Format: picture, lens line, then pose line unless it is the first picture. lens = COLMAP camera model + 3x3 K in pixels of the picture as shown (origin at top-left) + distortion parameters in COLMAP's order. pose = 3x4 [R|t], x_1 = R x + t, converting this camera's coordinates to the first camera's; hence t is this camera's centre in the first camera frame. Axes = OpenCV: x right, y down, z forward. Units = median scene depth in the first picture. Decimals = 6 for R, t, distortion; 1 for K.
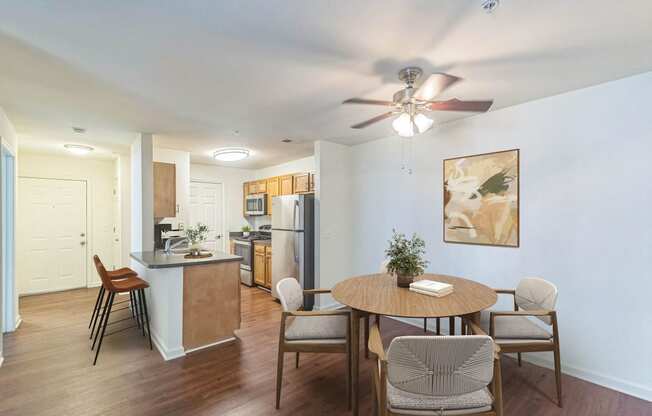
lens RADIAL K [[288.3, 0, 335.7], [0, 288.3, 215.1], [0, 0, 1]] dist [-0.000268, -0.000036]
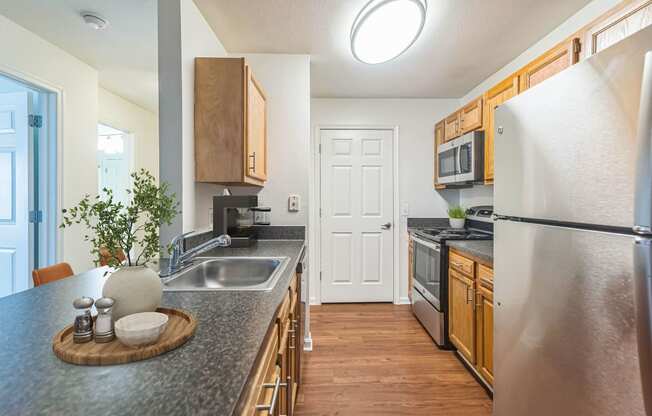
lens RADIAL K [[303.8, 0, 326.8], [0, 303.8, 200.3], [0, 0, 1]] dist [-0.032042, 0.000055]
pose [[0.748593, 0.009439, -0.662962, -0.115596], [-0.001935, 0.999925, 0.012052, 0.021408], [0.663026, -0.007740, 0.748556, 0.512708]]
